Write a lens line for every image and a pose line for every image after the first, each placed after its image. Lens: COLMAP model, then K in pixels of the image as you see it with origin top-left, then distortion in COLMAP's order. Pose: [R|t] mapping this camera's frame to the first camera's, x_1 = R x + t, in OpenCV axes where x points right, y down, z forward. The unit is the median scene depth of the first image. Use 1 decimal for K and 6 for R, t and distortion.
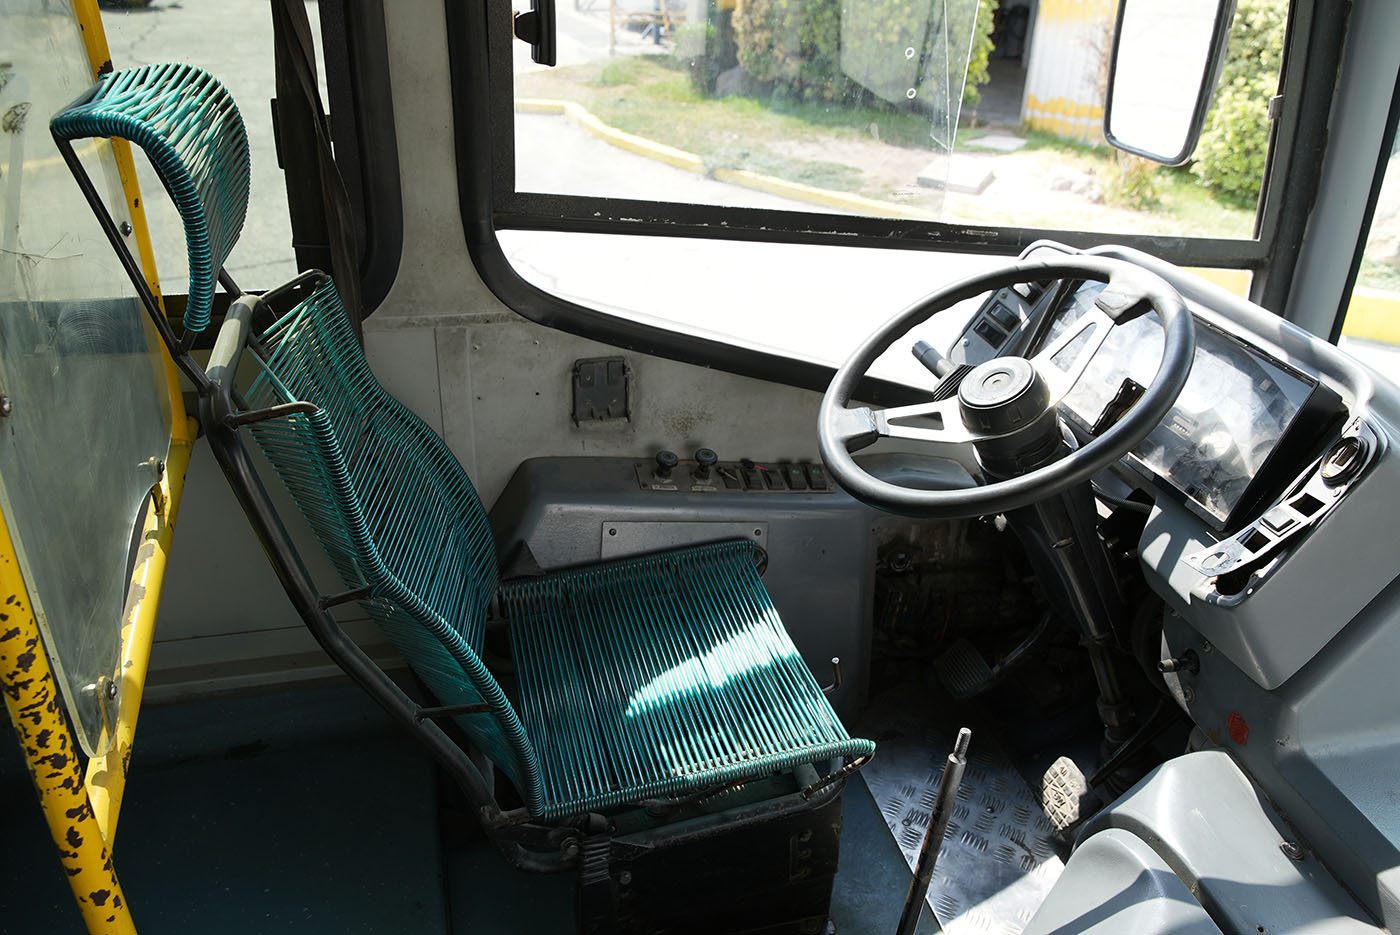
lens RADIAL K [[1094.8, 0, 705.3], [0, 1094.8, 471.8], [0, 0, 1]] dist [-0.043410, 0.005135]
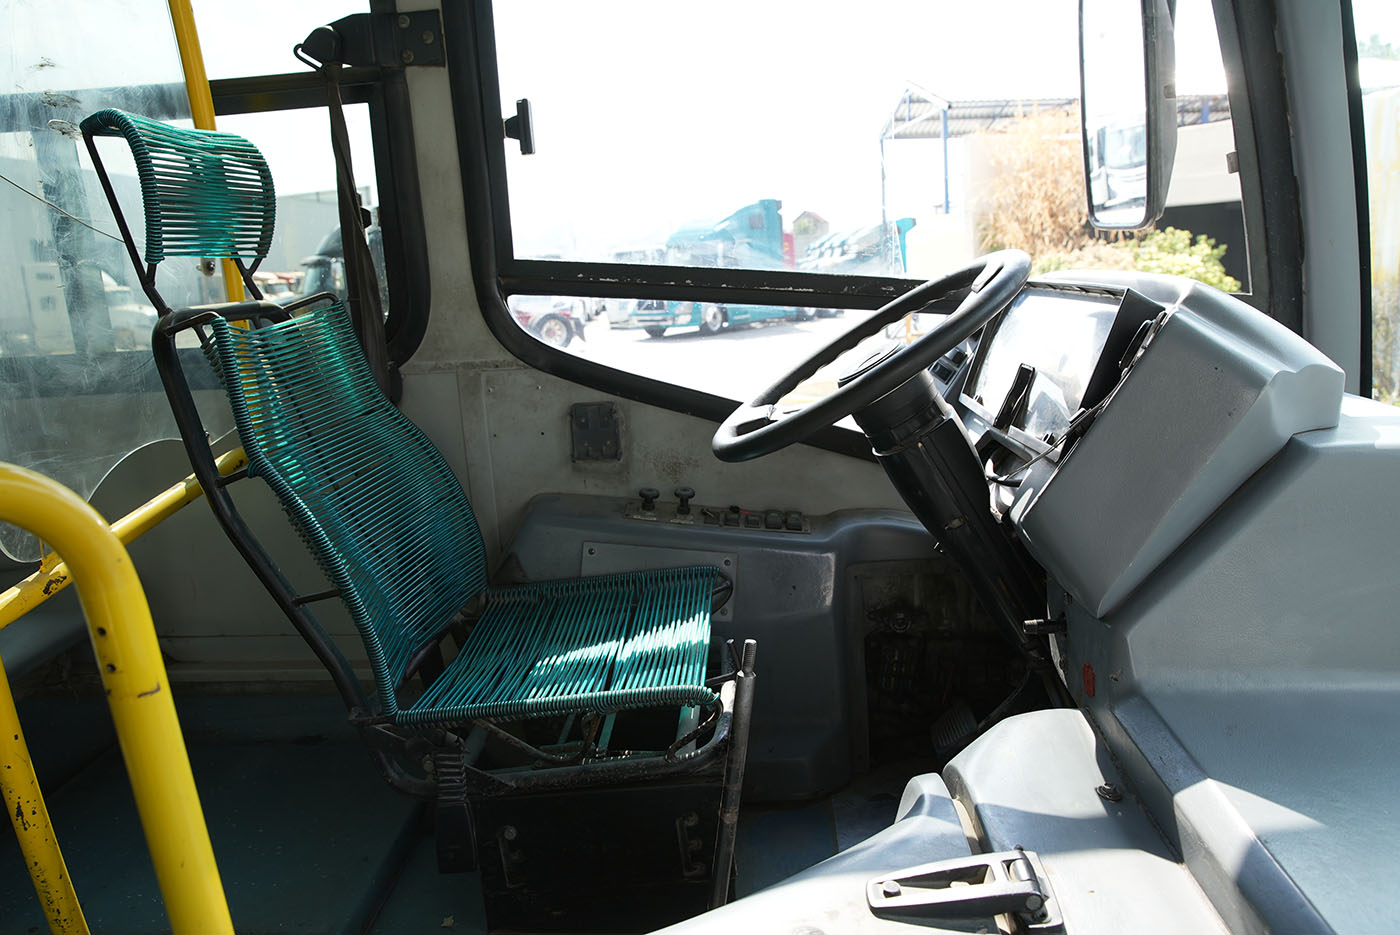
lens RADIAL K [[964.6, 0, 708.1], [0, 964.6, 465.3], [0, 0, 1]] dist [-0.092807, 0.046194]
pose [[0.947247, -0.021536, -0.319781, 0.364276], [-0.072380, 0.957590, -0.278894, 0.249447], [0.312225, 0.287327, 0.905516, 0.125112]]
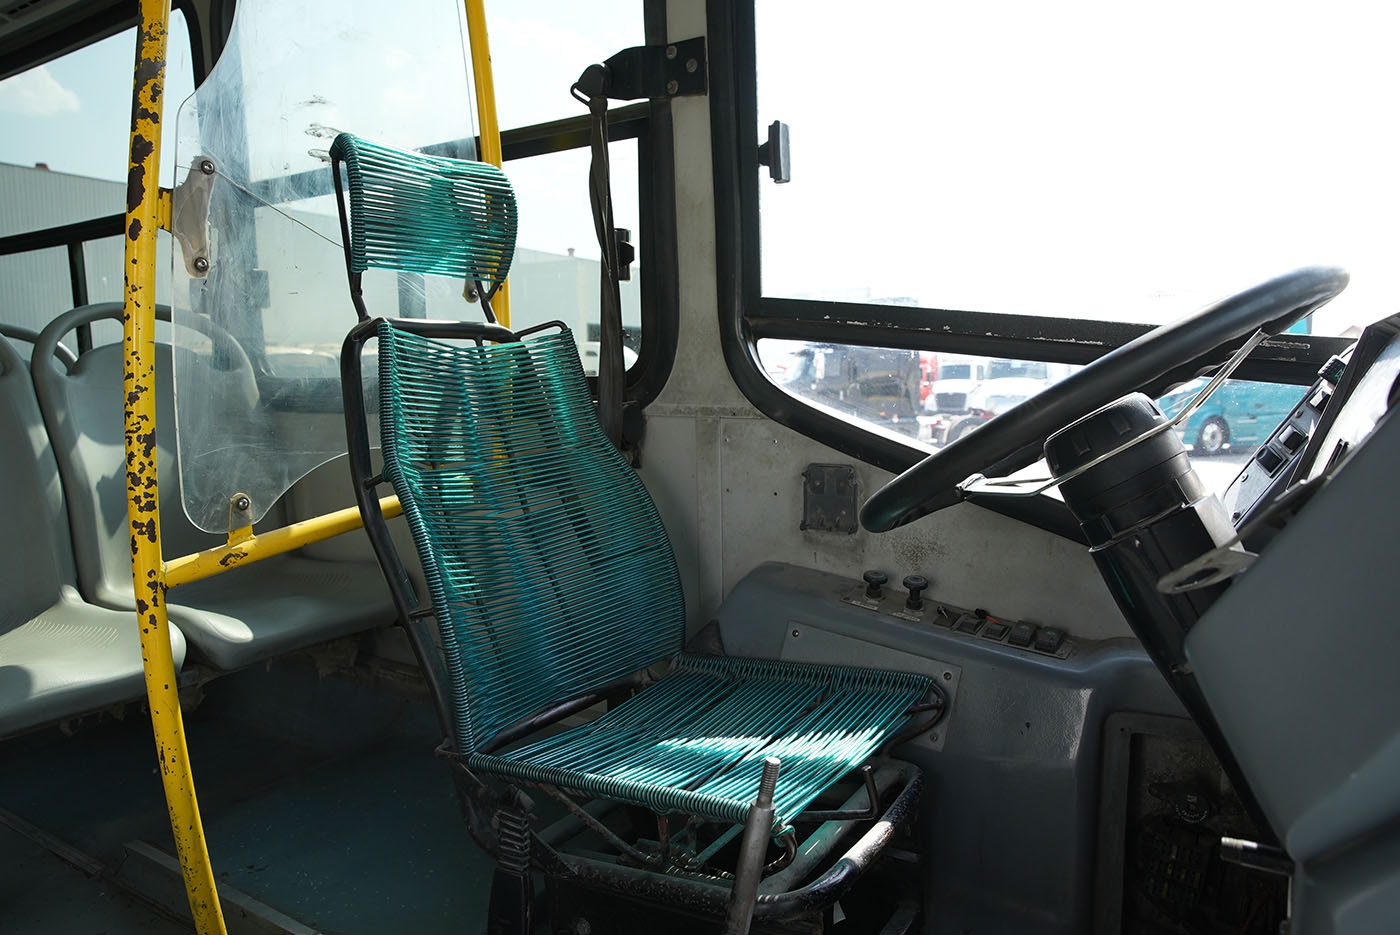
lens RADIAL K [[964.6, 0, 694.0], [0, 964.6, 470.5], [0, 0, 1]] dist [-0.092807, 0.046194]
pose [[0.674299, 0.029866, -0.737854, 0.497877], [-0.332944, 0.904158, -0.267668, 0.190575], [0.659143, 0.426152, 0.619617, 0.377841]]
